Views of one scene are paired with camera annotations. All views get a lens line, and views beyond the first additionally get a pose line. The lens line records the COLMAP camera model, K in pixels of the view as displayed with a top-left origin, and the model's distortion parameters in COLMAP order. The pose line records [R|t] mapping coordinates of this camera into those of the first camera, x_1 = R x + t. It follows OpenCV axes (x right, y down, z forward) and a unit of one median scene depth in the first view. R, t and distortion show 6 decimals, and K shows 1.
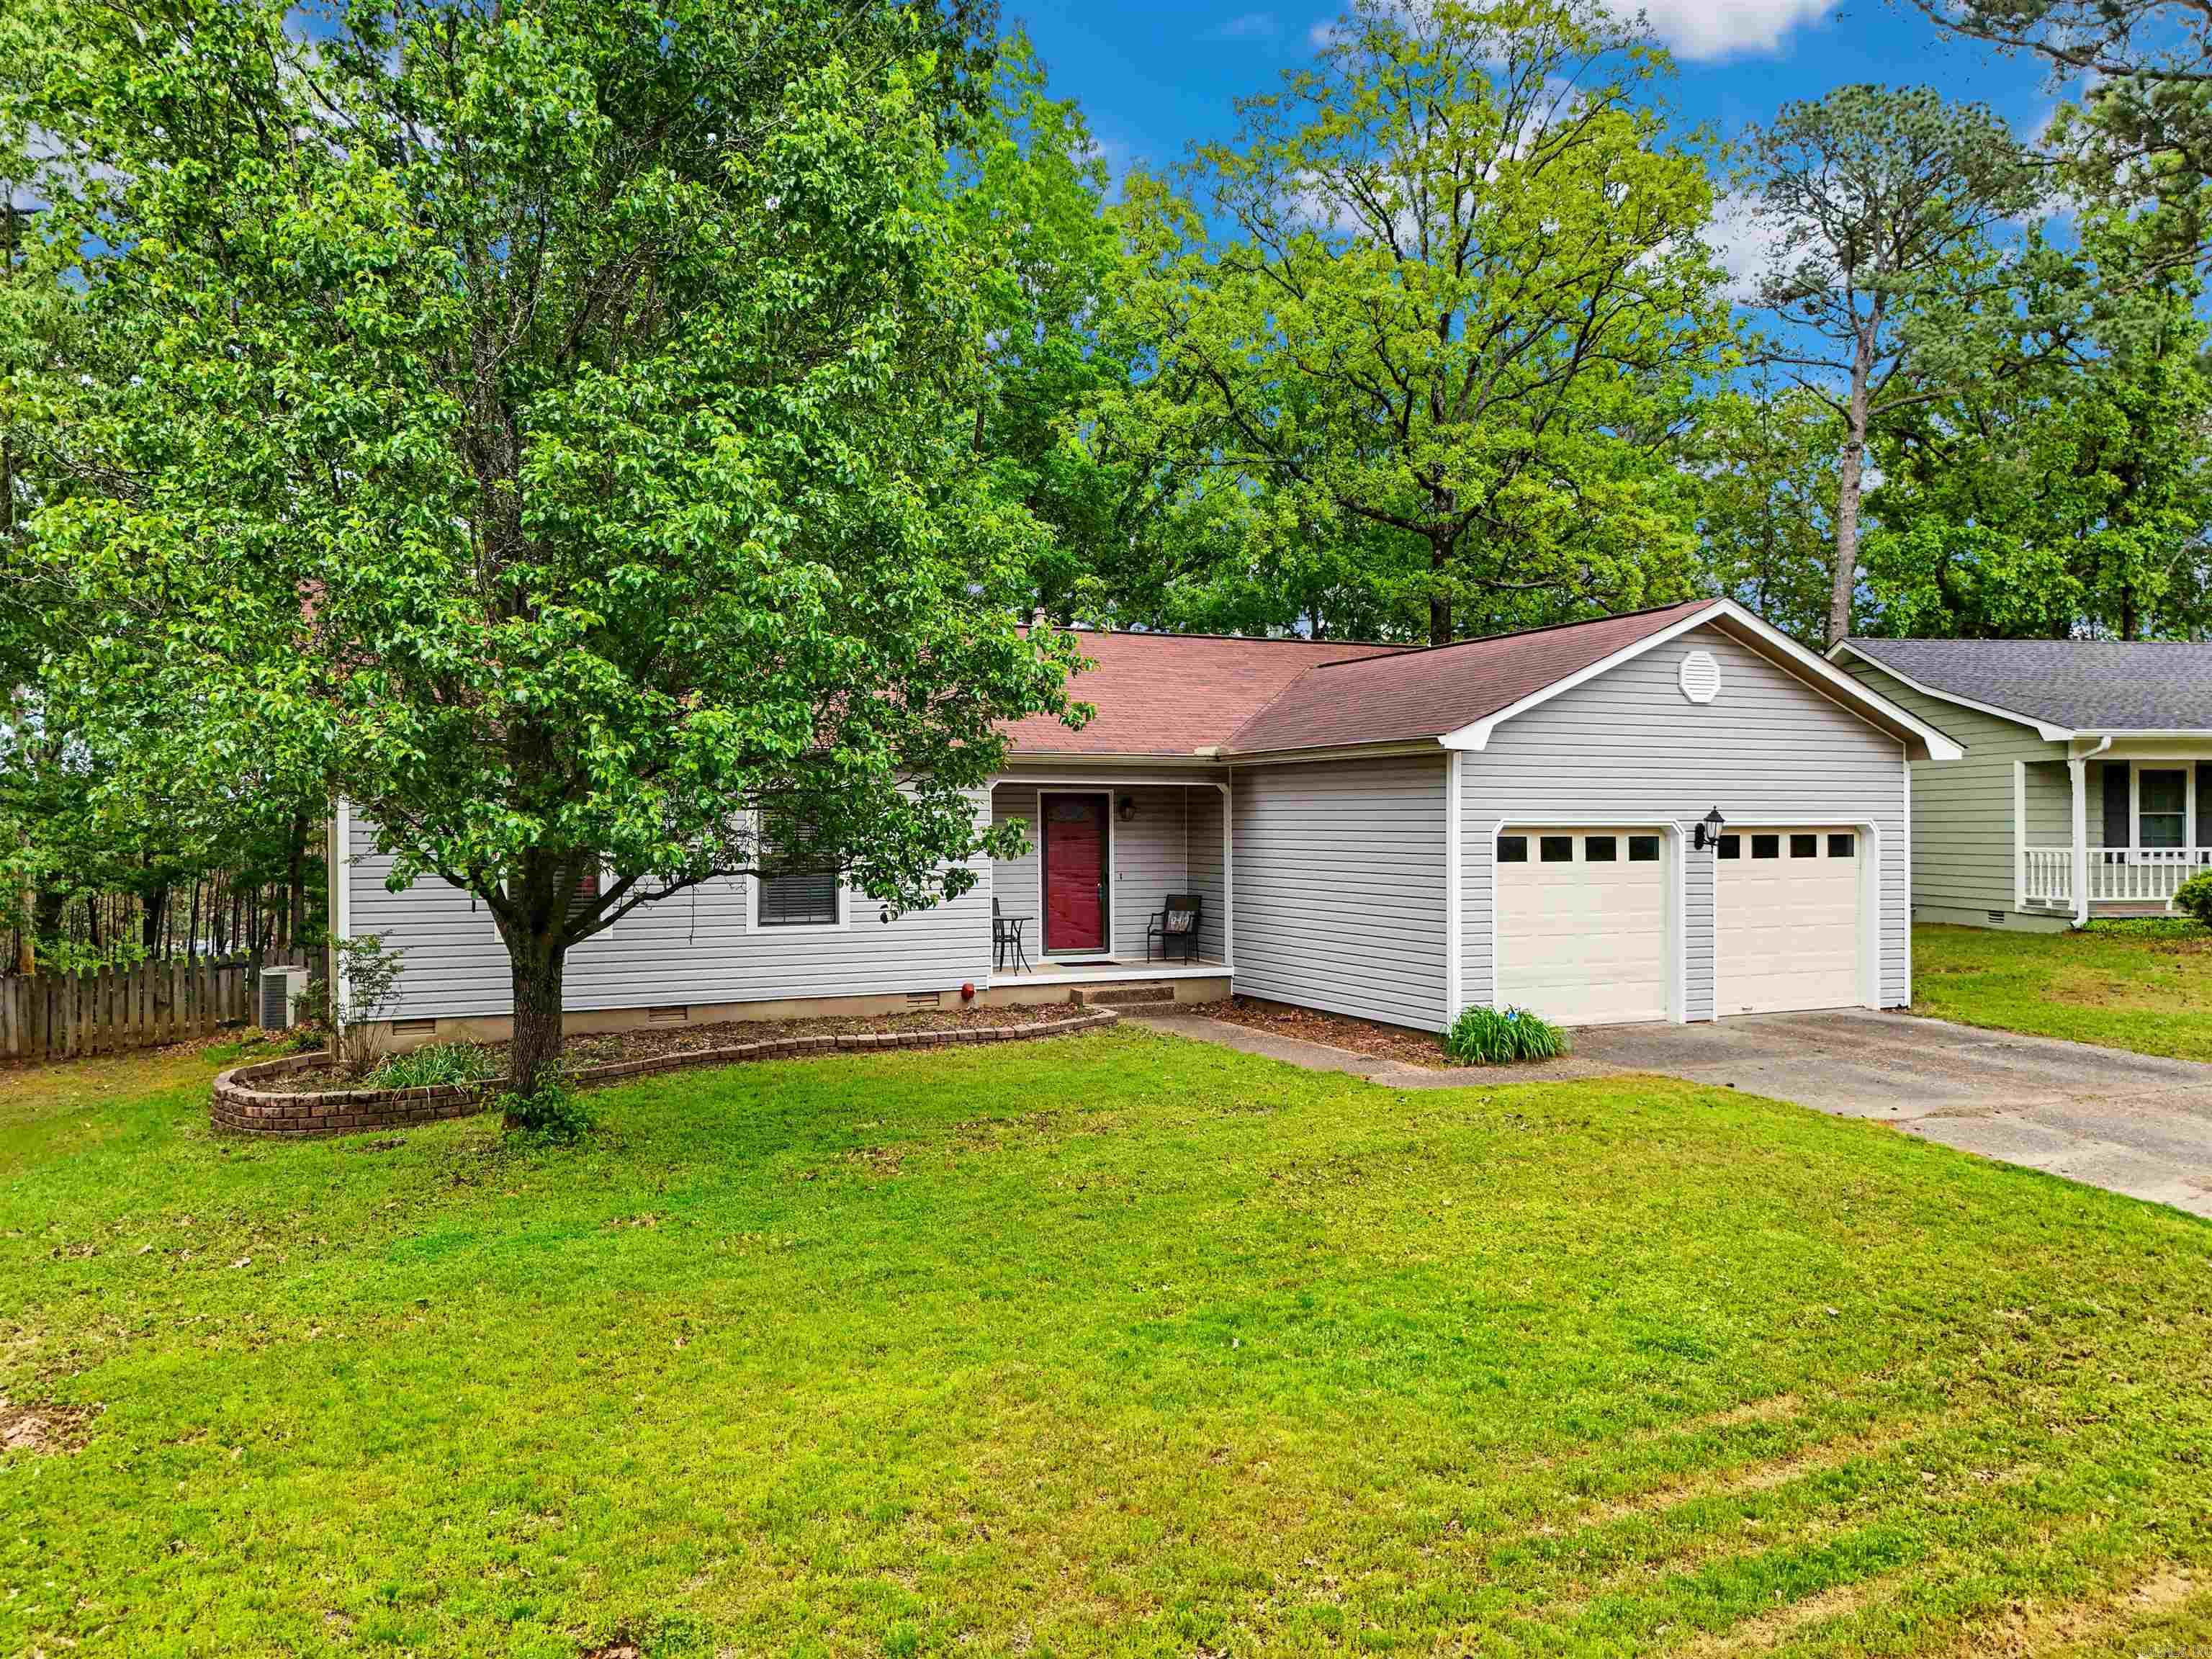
lens RADIAL K [[1686.3, 0, 1106.0], [0, 1686.3, 829.5], [0, 0, 1]] dist [0.034741, -0.009384]
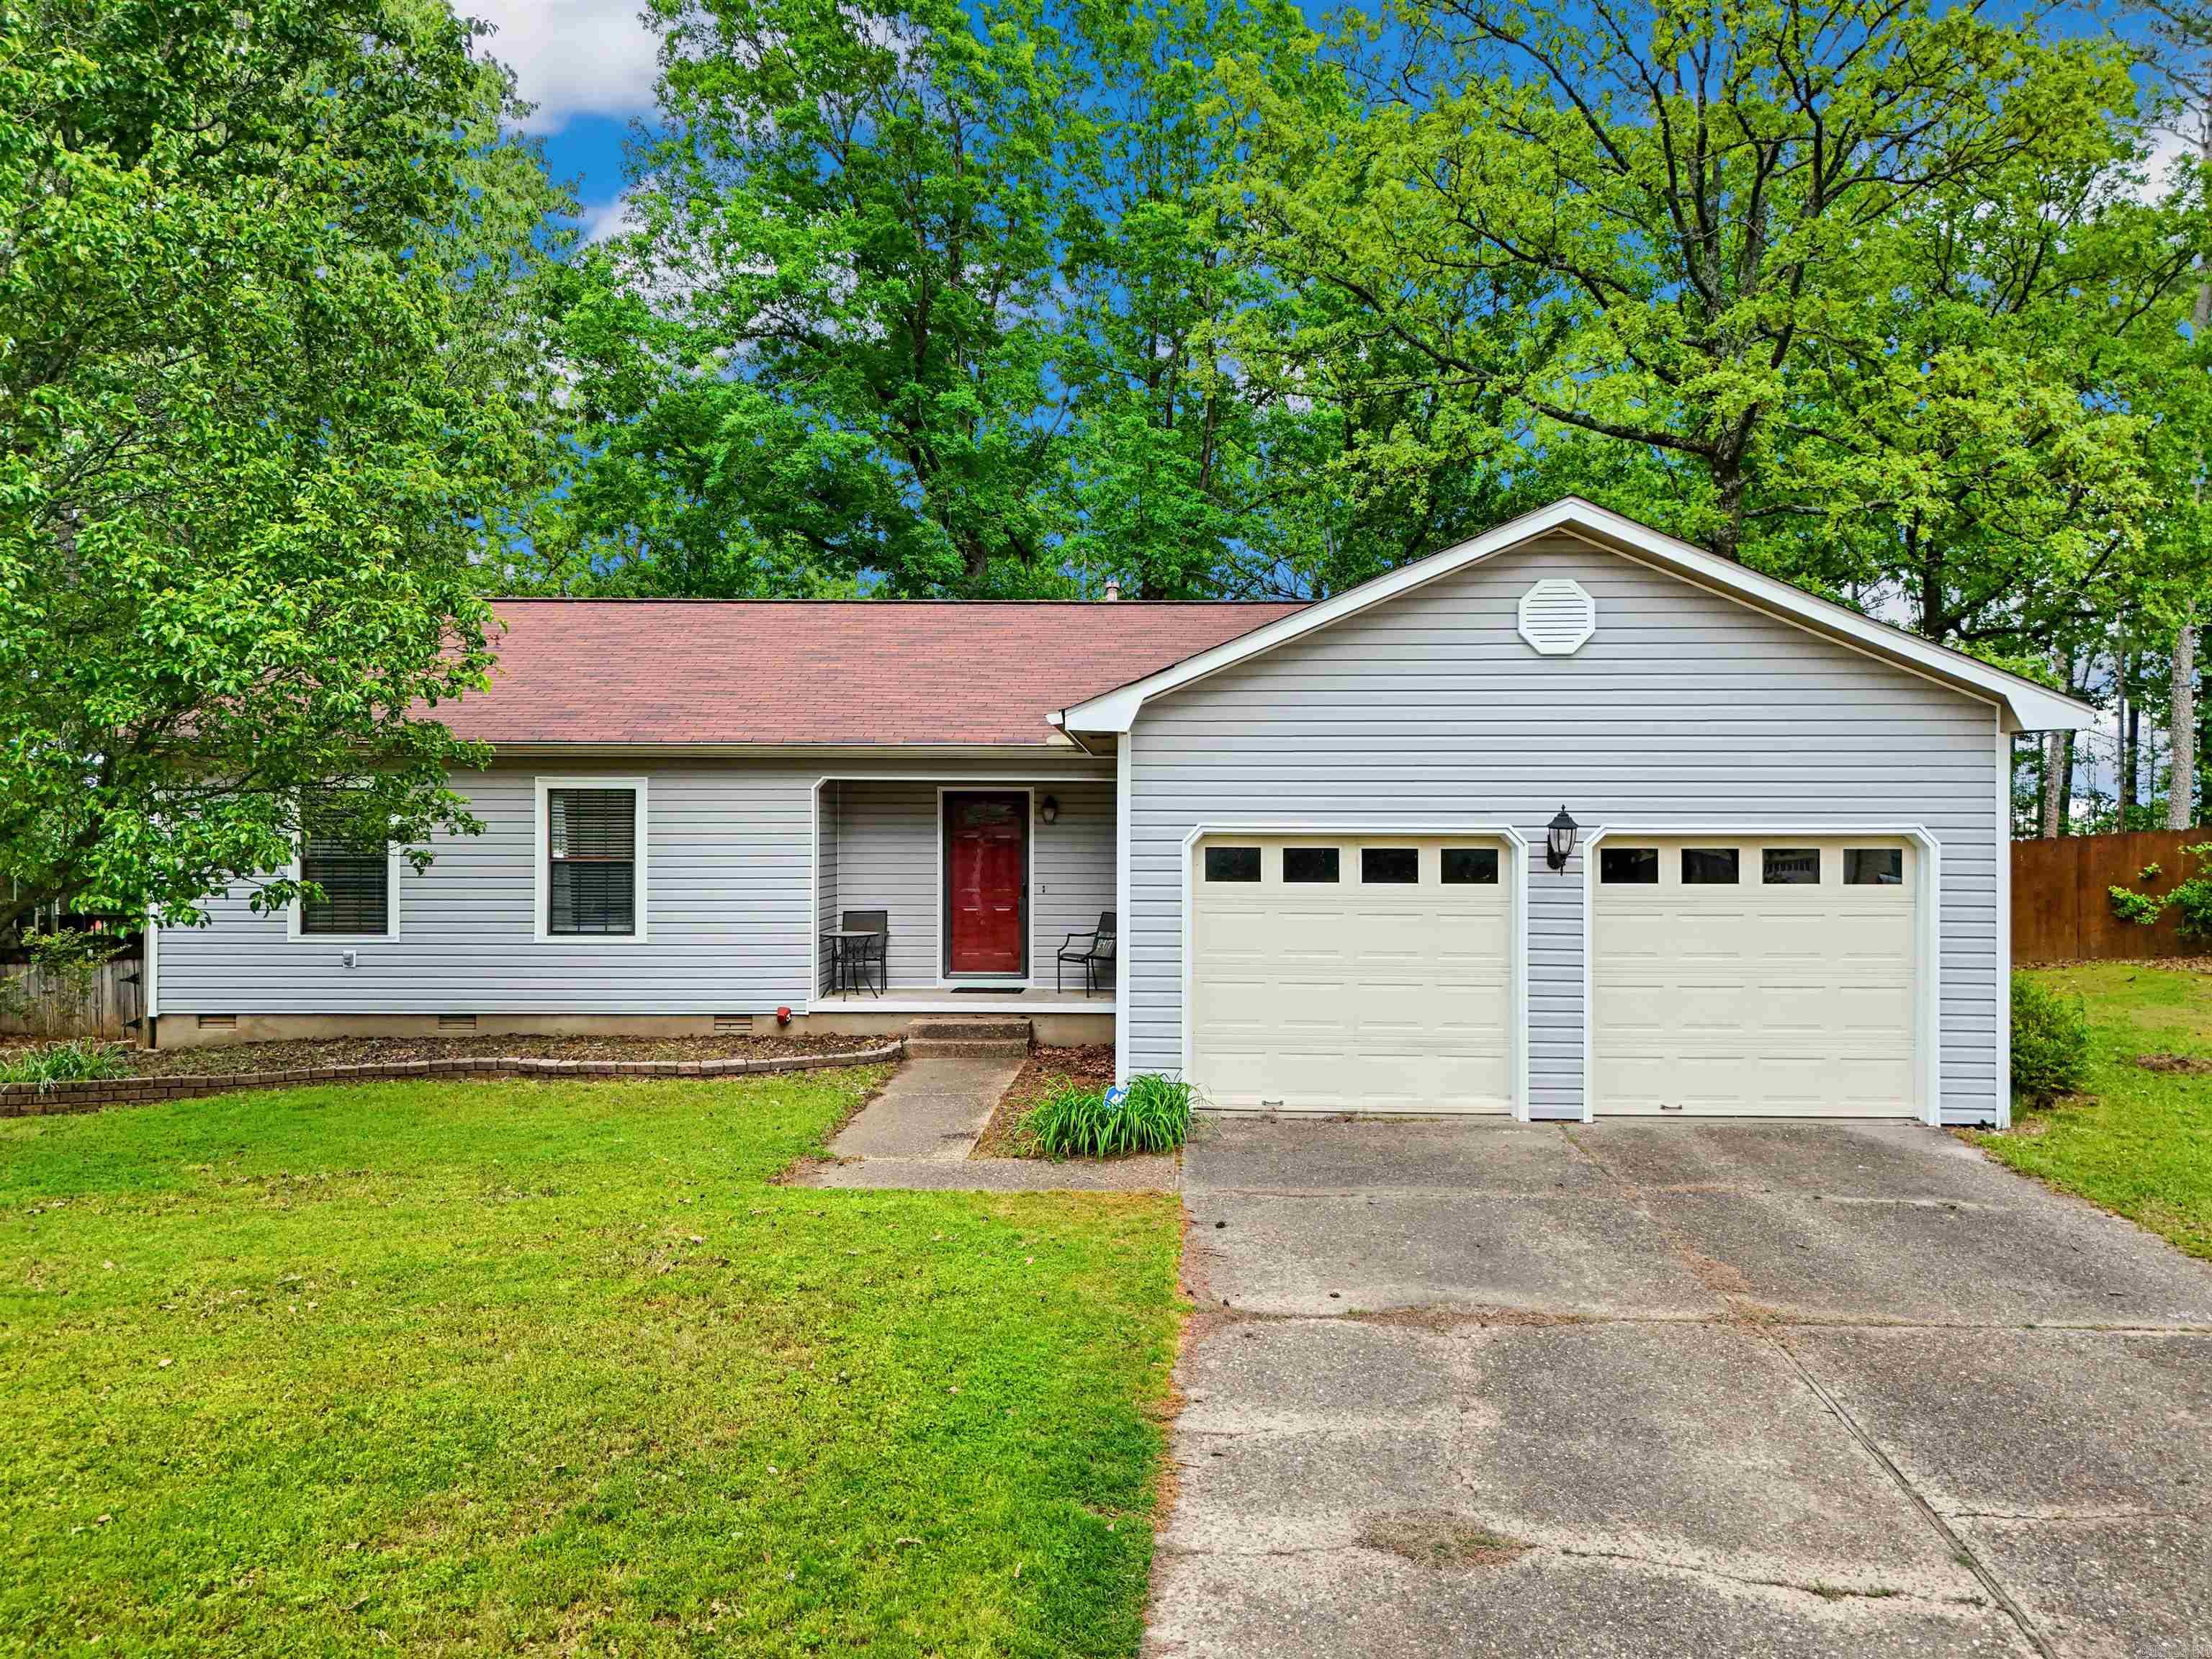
lens RADIAL K [[1686.3, 0, 1106.0], [0, 1686.3, 829.5], [0, 0, 1]] dist [0.034741, -0.009384]
pose [[0.882230, 0.005352, -0.470788, 0.502900], [-0.005261, 0.999985, 0.001509, -0.004234], [0.470789, 0.001146, 0.882245, 0.308613]]
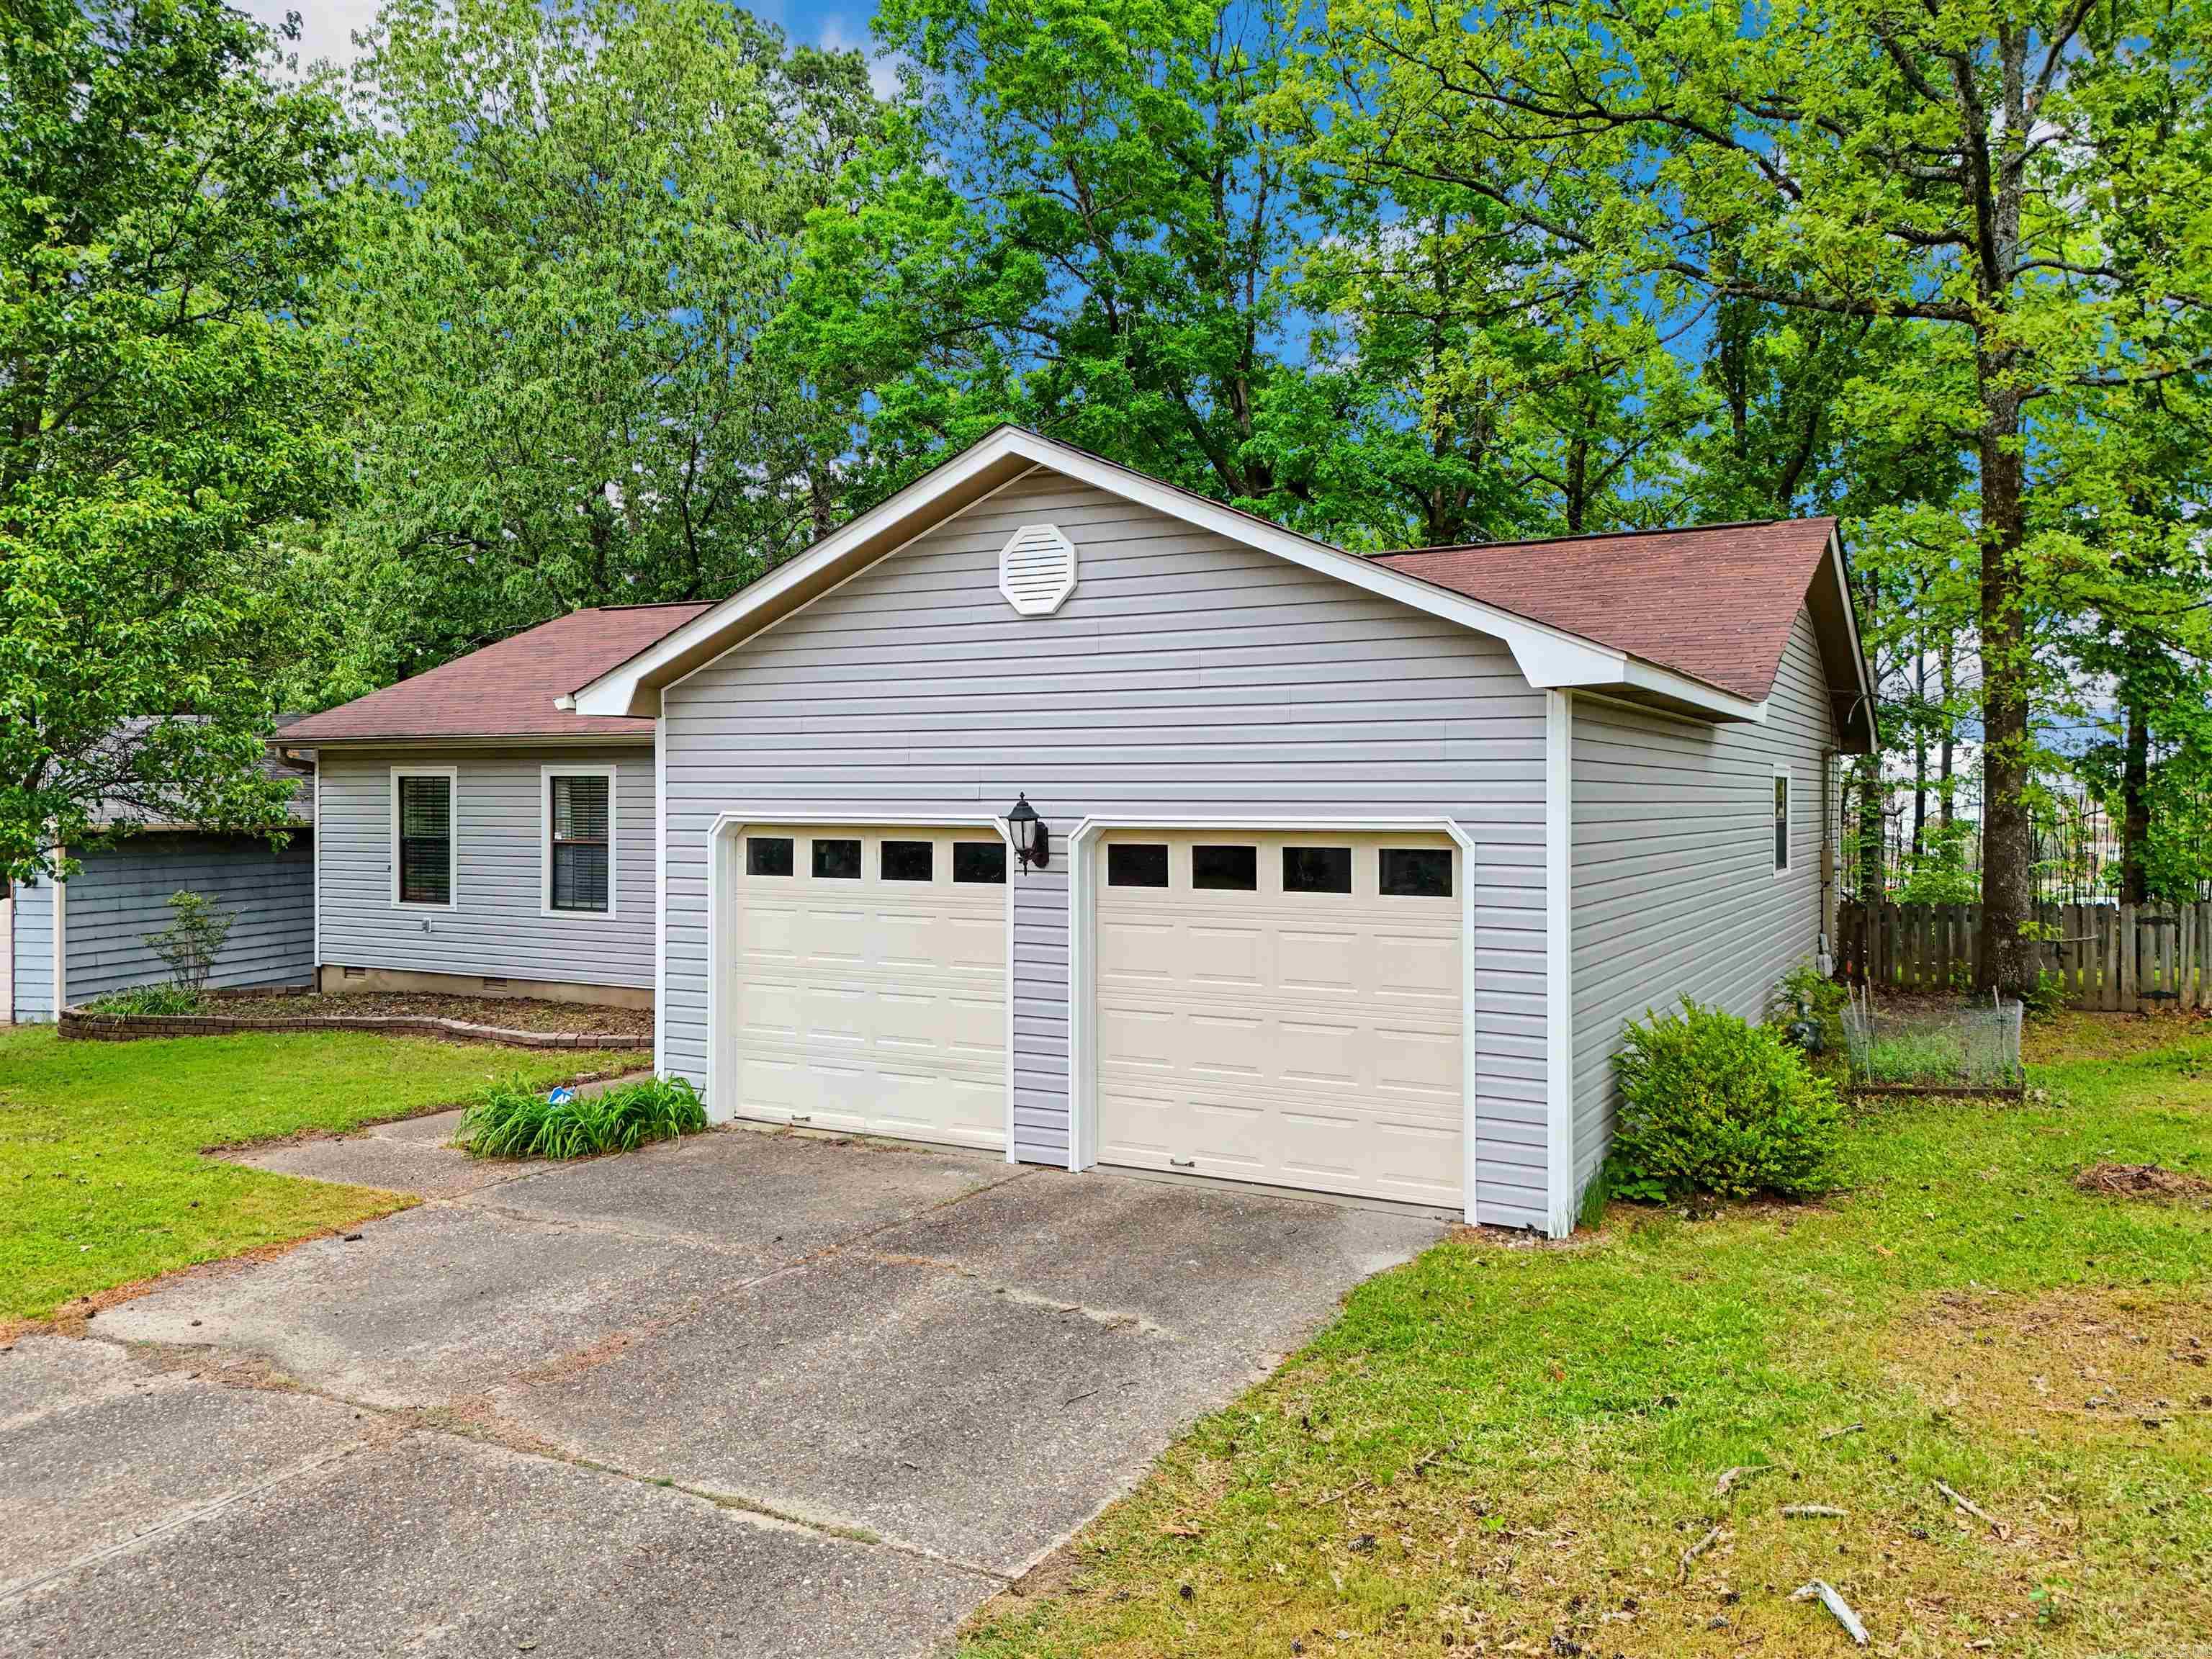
lens RADIAL K [[1677.1, 0, 1106.4], [0, 1677.1, 798.8], [0, 0, 1]] dist [0.025342, -0.006229]
pose [[0.566637, 0.003047, -0.823962, 0.820060], [-0.008037, 0.999966, -0.001830, -0.010834], [0.823928, 0.007659, 0.566643, 0.683427]]
